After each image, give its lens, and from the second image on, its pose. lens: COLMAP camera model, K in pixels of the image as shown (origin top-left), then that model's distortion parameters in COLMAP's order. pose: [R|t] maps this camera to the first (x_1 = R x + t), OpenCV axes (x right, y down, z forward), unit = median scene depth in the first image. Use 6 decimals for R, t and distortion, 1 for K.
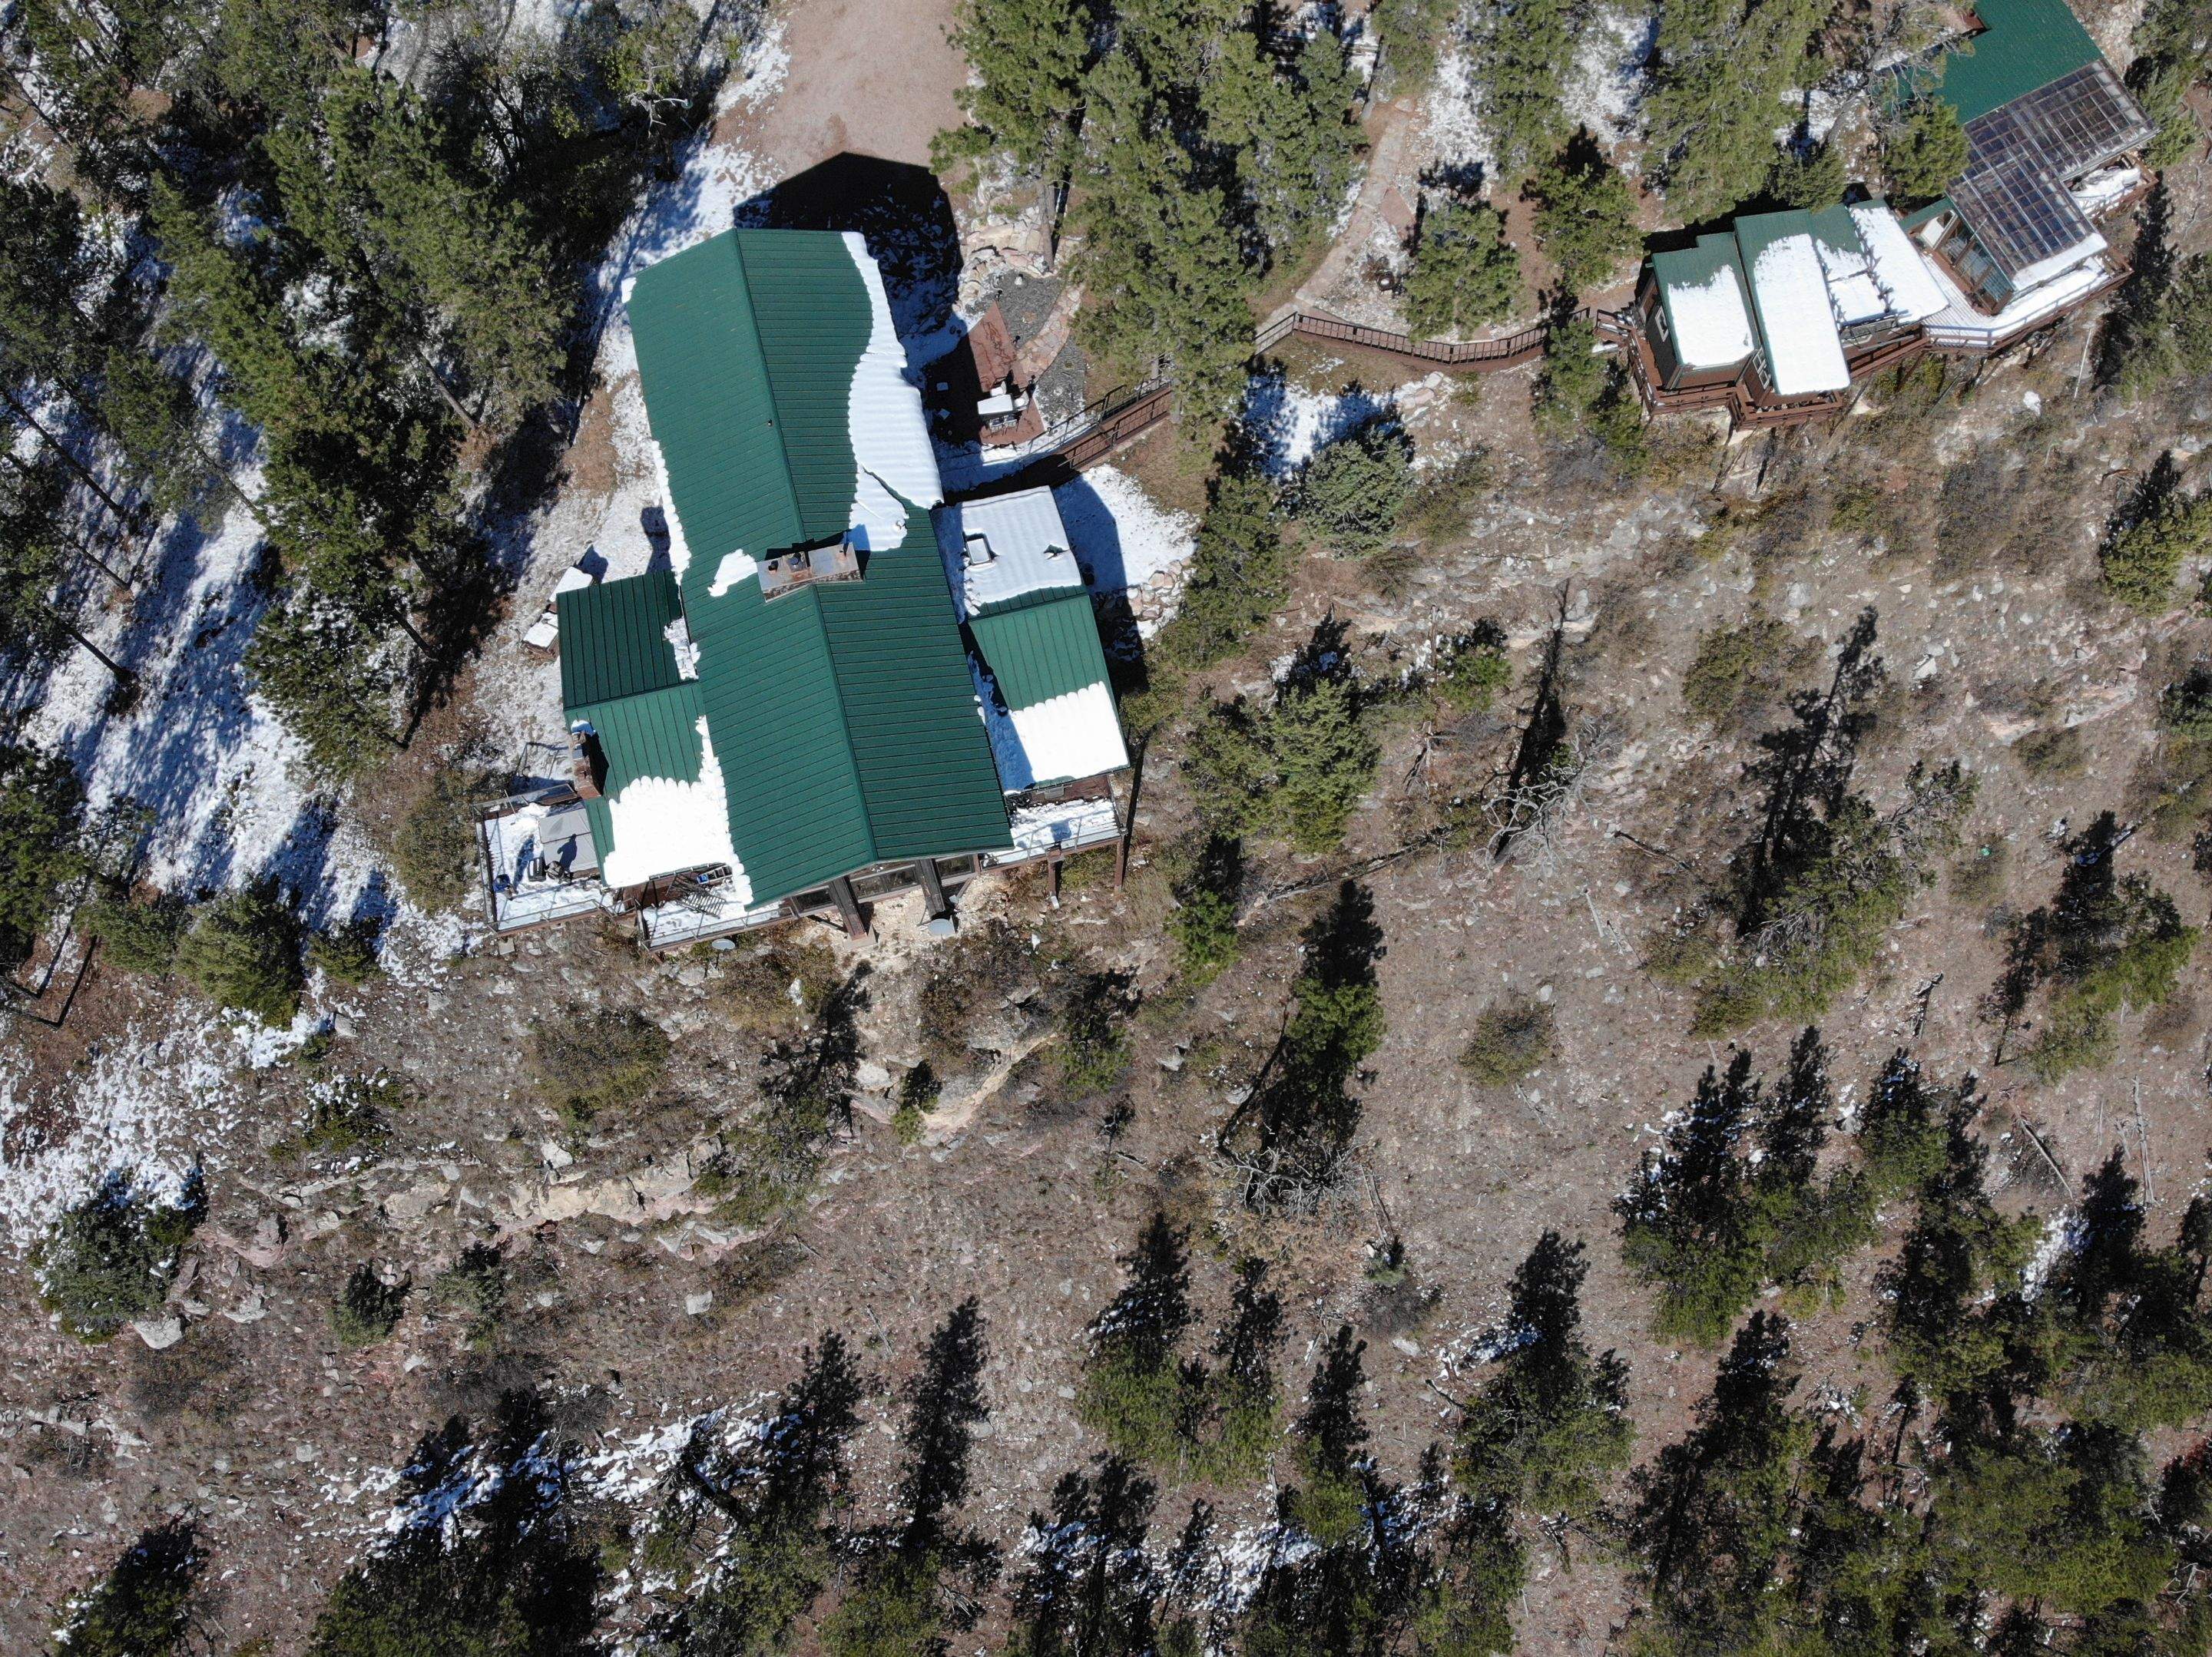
lens RADIAL K [[1769.9, 0, 1106.0], [0, 1769.9, 828.5], [0, 0, 1]] dist [-0.011281, 0.010235]
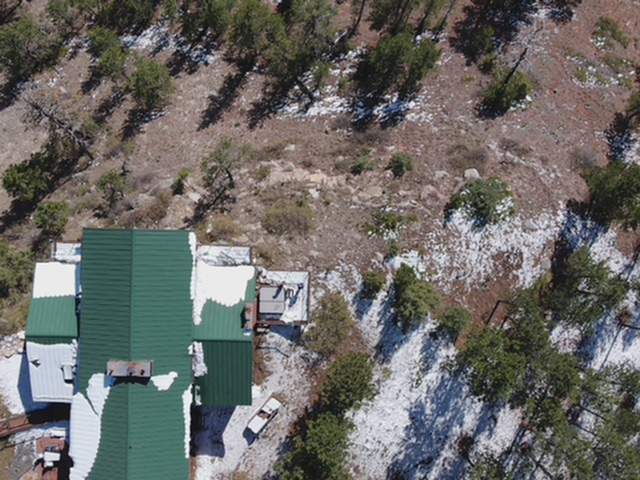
lens RADIAL K [[681.3, 0, 320.0], [0, 681.3, 240.0], [0, 0, 1]] dist [-0.013886, -0.011479]
pose [[-0.962284, -0.272020, -0.003669, -0.323830], [0.252404, -0.897759, 0.361000, -0.229065], [-0.101493, 0.346459, 0.932559, 0.087275]]
